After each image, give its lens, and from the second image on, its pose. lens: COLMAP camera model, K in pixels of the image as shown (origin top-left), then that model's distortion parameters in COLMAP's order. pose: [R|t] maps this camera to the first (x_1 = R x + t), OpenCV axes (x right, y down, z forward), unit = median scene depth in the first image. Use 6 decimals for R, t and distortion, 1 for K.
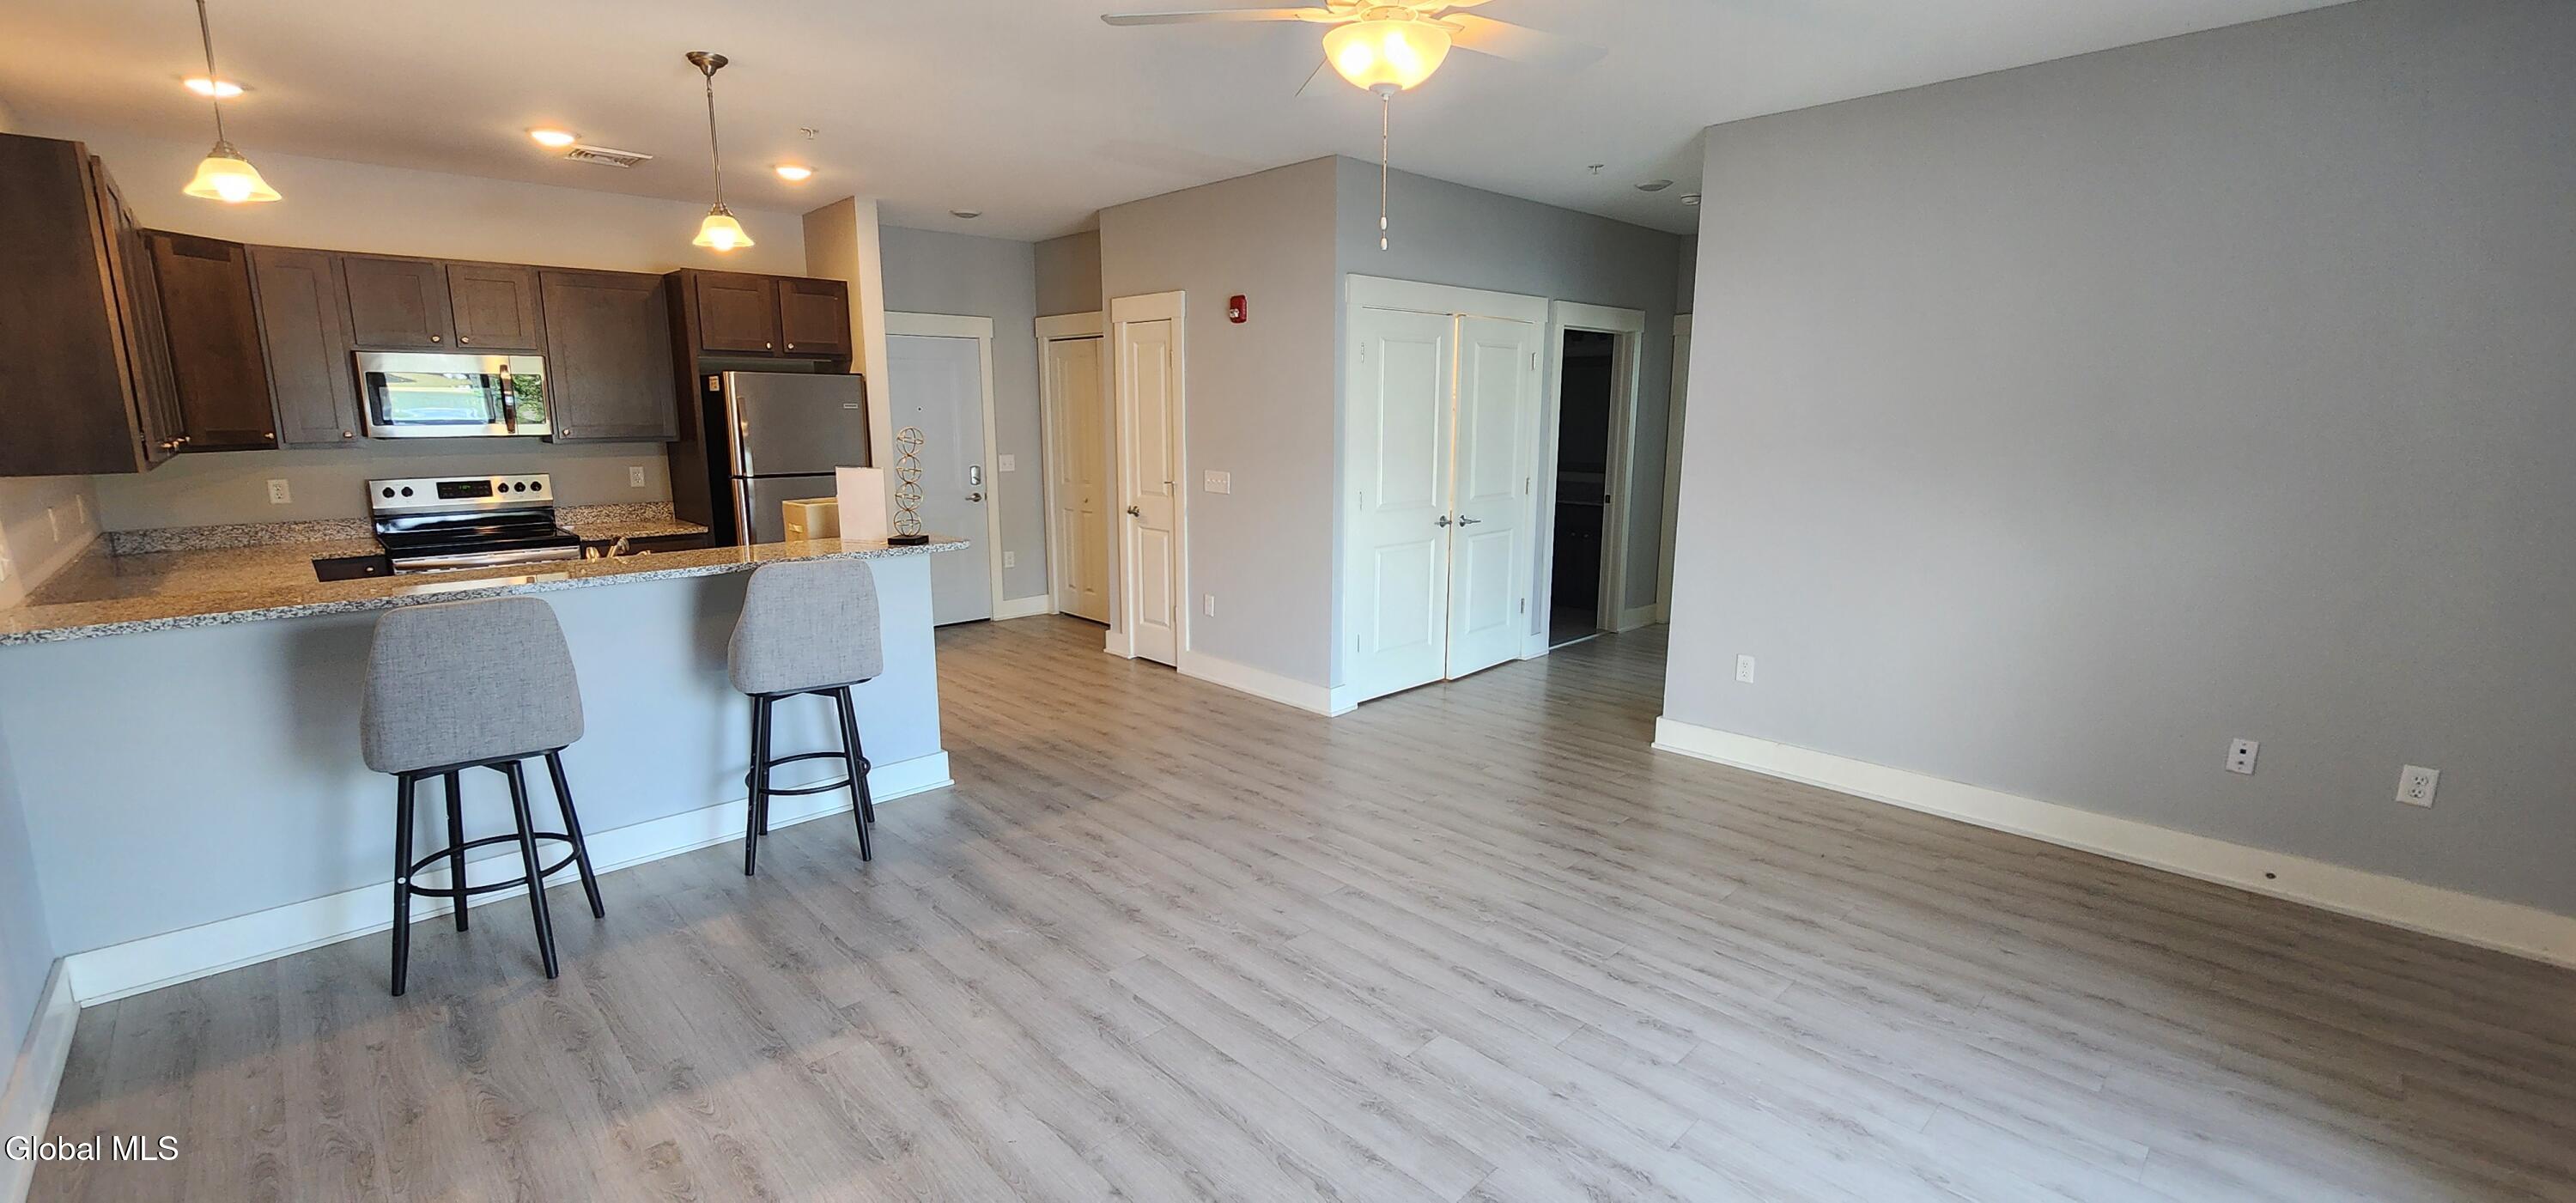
lens RADIAL K [[1062.9, 0, 1288.0], [0, 1062.9, 601.5], [0, 0, 1]] dist [-0.001117, 0.000062]
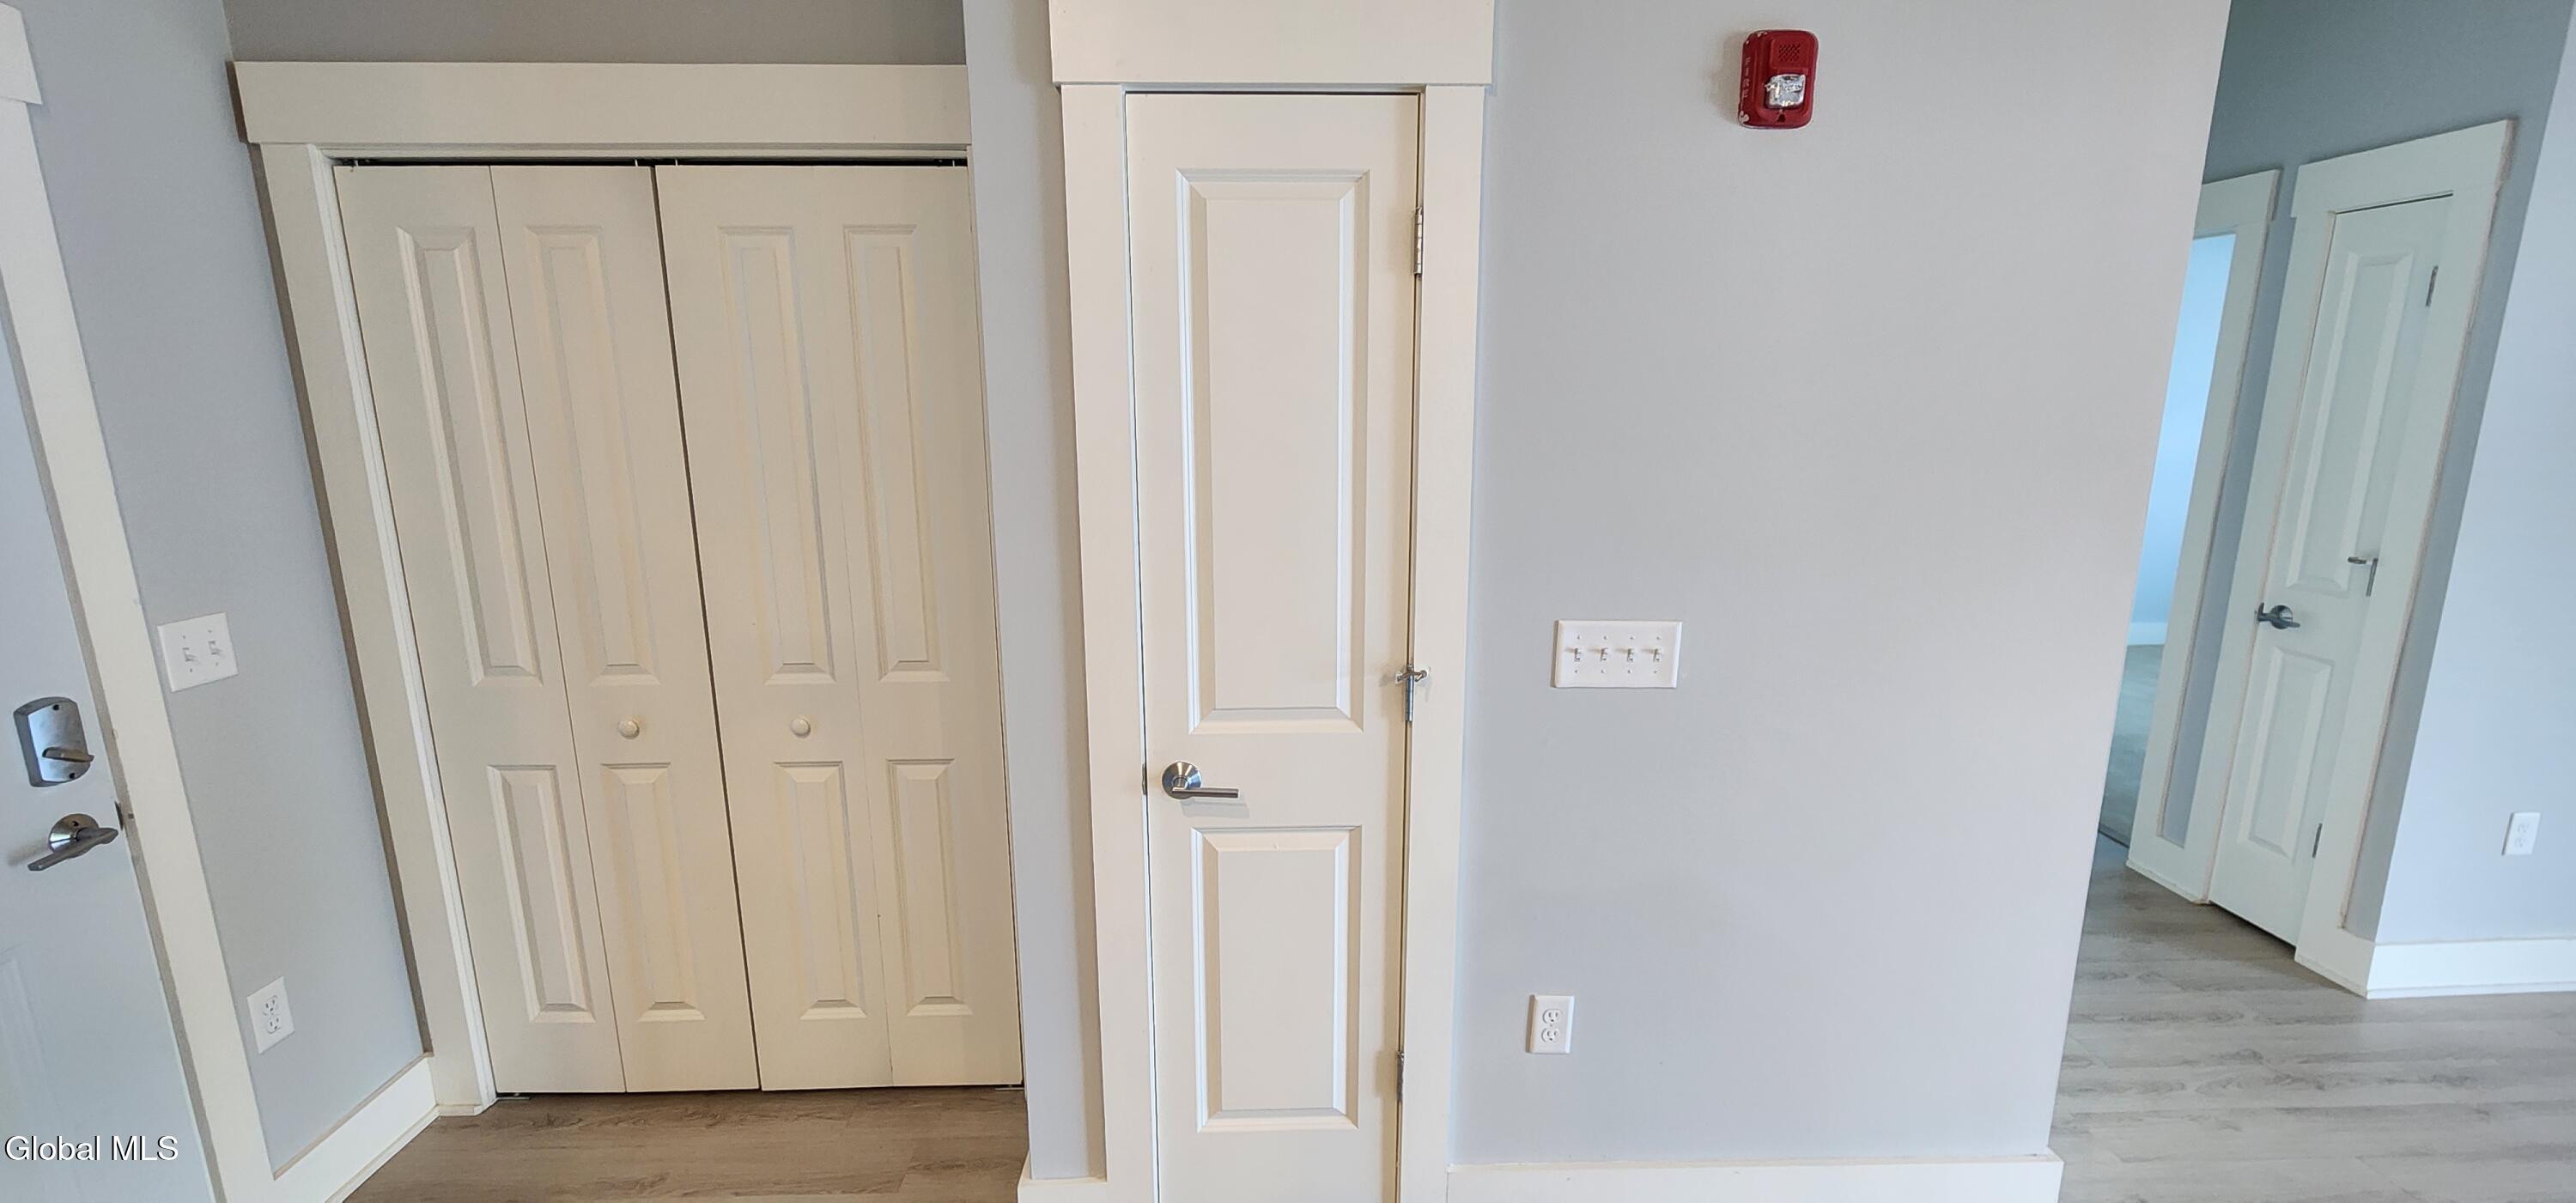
lens RADIAL K [[1011.5, 0, 1288.0], [0, 1011.5, 601.5], [0, 0, 1]] dist [0.000538, 0.000138]
pose [[0.677499, -0.150265, 0.720010, -0.265440], [0.137363, 0.987535, 0.076845, -0.127176], [-0.722583, 0.046840, 0.689696, 0.670799]]
